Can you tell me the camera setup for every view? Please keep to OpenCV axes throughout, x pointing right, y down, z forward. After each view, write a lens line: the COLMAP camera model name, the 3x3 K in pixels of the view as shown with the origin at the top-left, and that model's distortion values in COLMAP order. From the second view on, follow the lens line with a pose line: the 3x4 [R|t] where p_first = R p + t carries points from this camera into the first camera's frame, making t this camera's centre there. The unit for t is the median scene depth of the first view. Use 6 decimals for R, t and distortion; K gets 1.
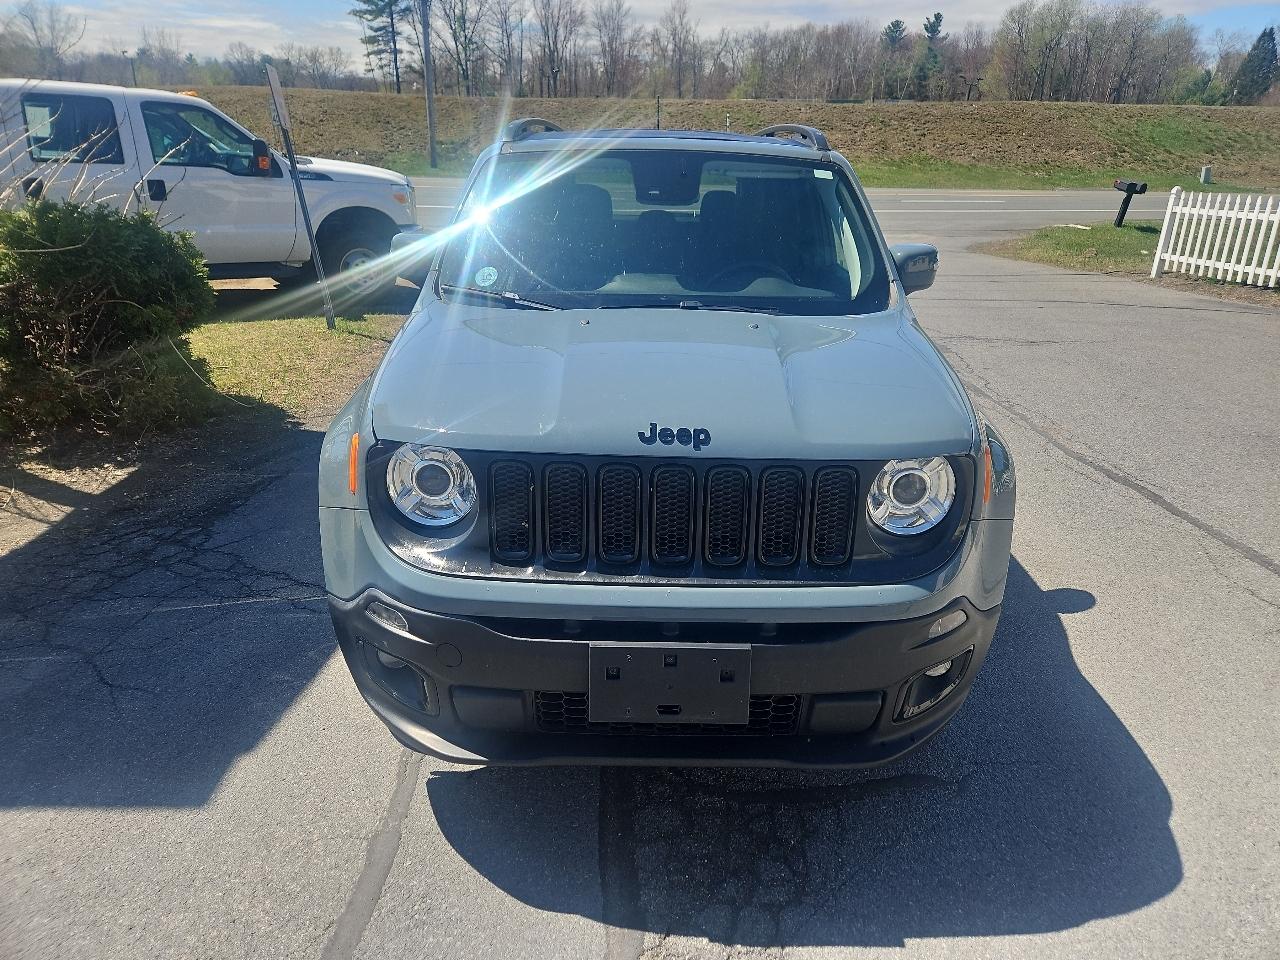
lens RADIAL K [[858.6, 0, 656.9], [0, 858.6, 473.4], [0, 0, 1]] dist [0.072483, -0.056787]
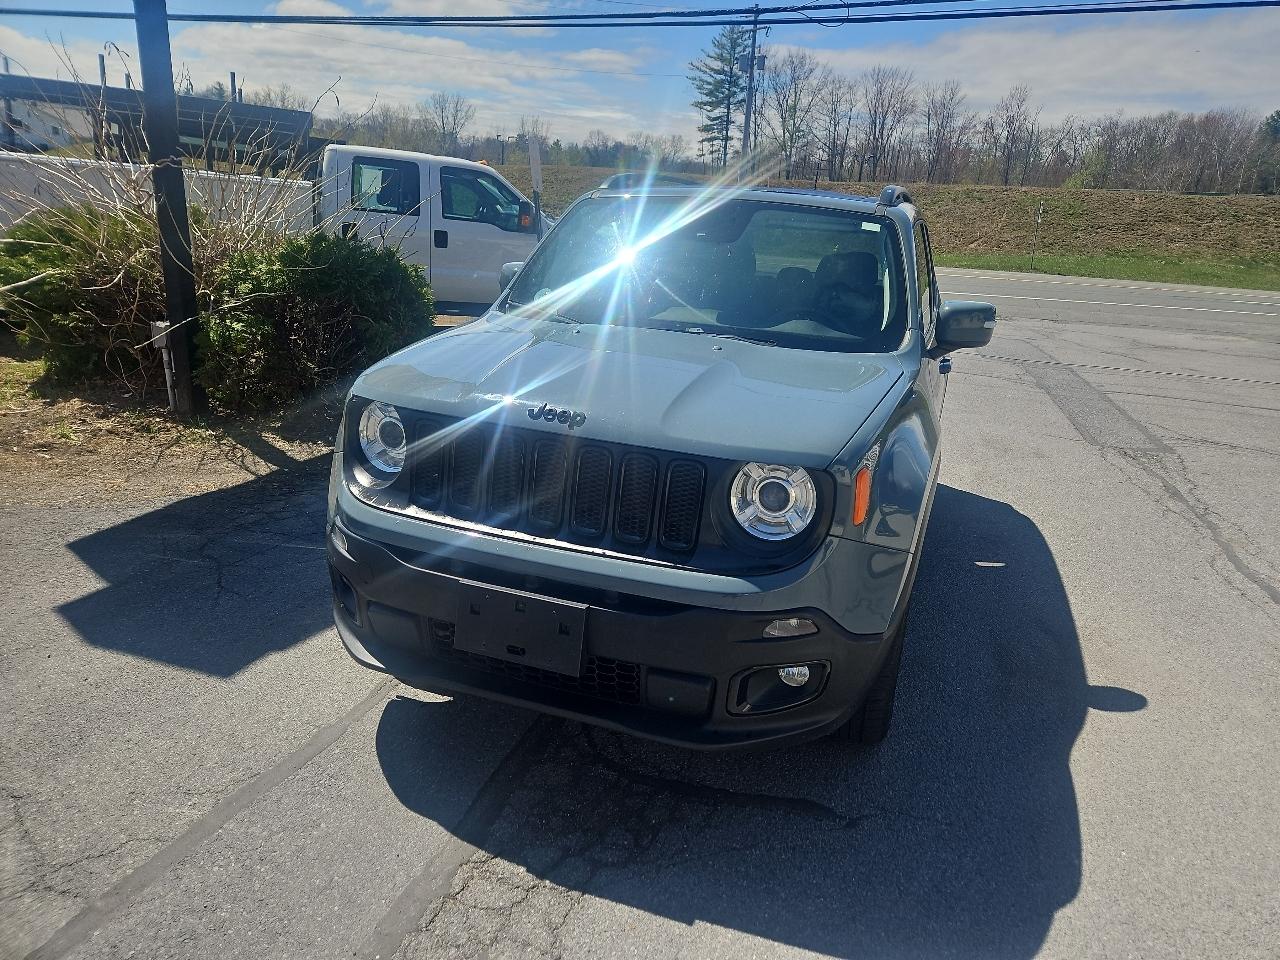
lens RADIAL K [[864.0, 0, 659.2], [0, 864.0, 477.1], [0, 0, 1]] dist [0.069984, -0.054554]
pose [[0.942425, 0.133495, -0.306618, 0.216557], [-0.158063, 0.985804, -0.056627, 0.034581], [0.294706, 0.101832, 0.950147, -0.025659]]
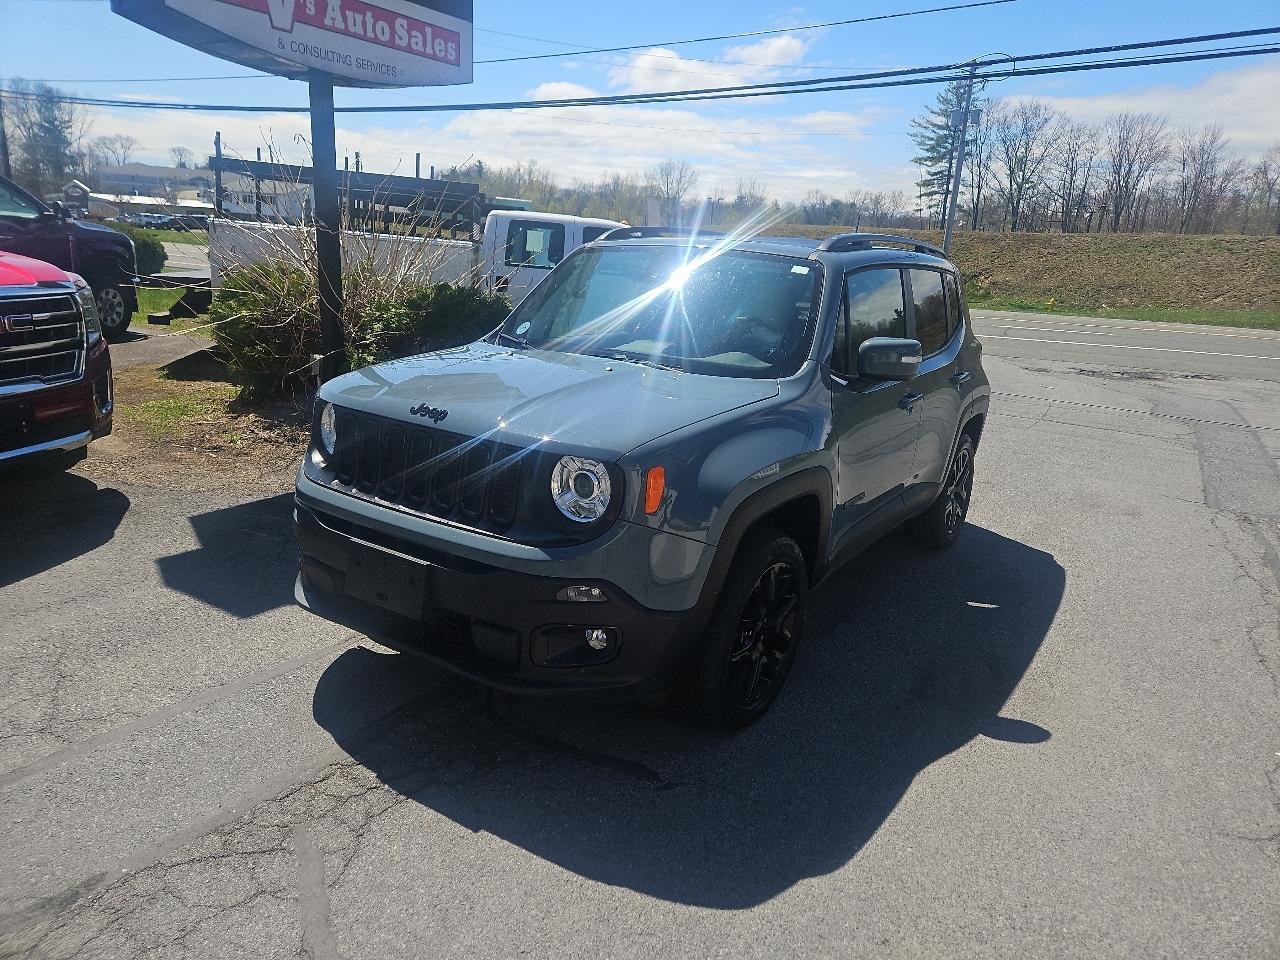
lens RADIAL K [[861.0, 0, 640.7], [0, 861.0, 467.1], [0, 0, 1]] dist [0.070817, -0.057242]
pose [[0.826004, 0.158009, -0.541064, 0.469573], [-0.235037, 0.969024, -0.075825, 0.030749], [0.512323, 0.189802, 0.837556, -0.012678]]
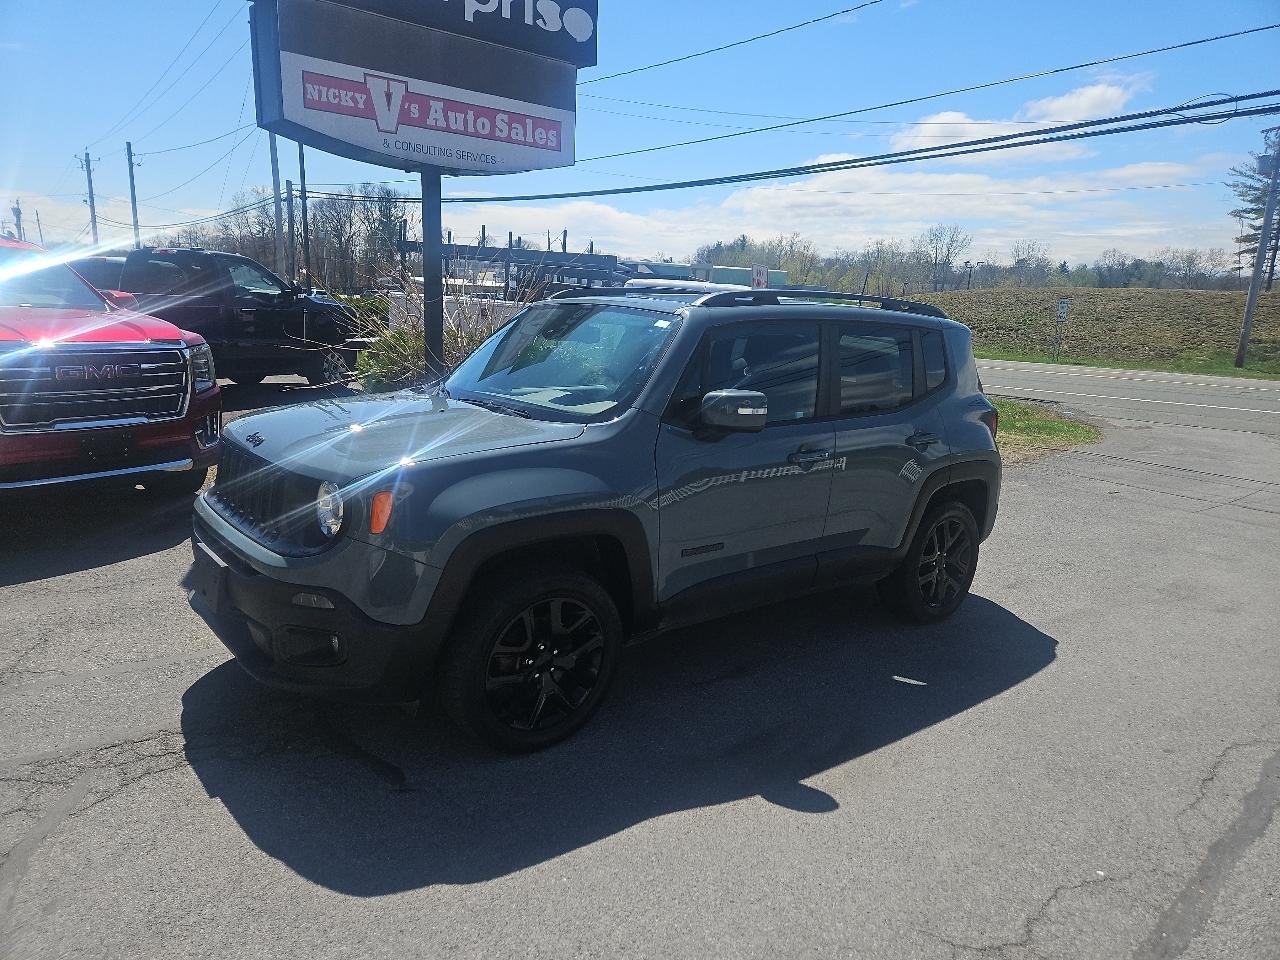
lens RADIAL K [[860.2, 0, 630.7], [0, 860.2, 475.8], [0, 0, 1]] dist [0.069457, -0.055567]
pose [[0.618897, 0.155624, -0.769901, 0.767838], [-0.309842, 0.949064, -0.057232, -0.044833], [0.721779, 0.273968, 0.635592, 0.188337]]
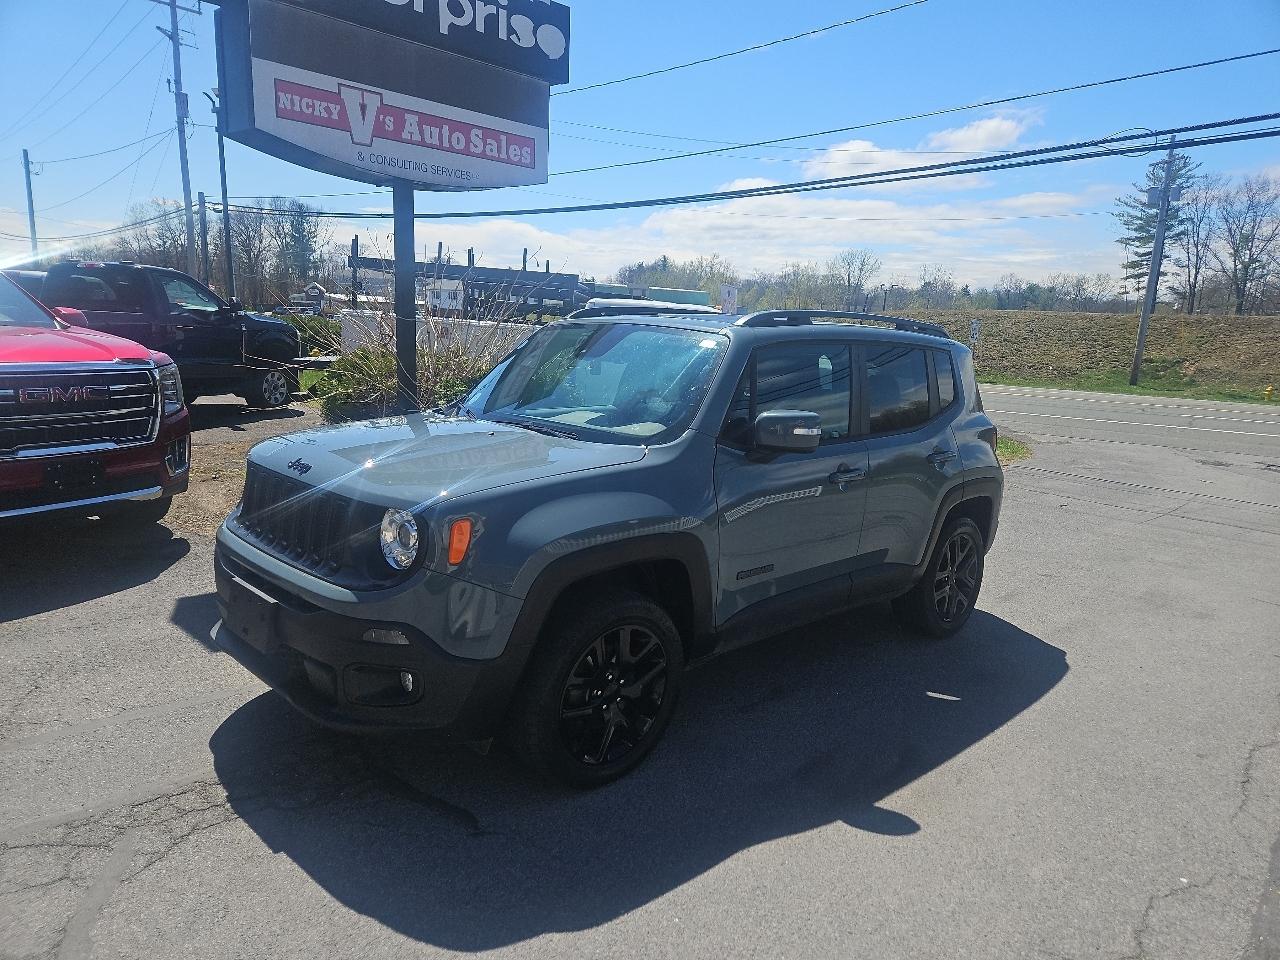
lens RADIAL K [[859.9, 0, 638.9], [0, 859.9, 483.9], [0, 0, 1]] dist [0.069345, -0.053264]
pose [[0.693178, 0.136931, -0.707640, 0.679129], [-0.288333, 0.952488, -0.098131, -0.014709], [0.660582, 0.272058, 0.699726, 0.117771]]
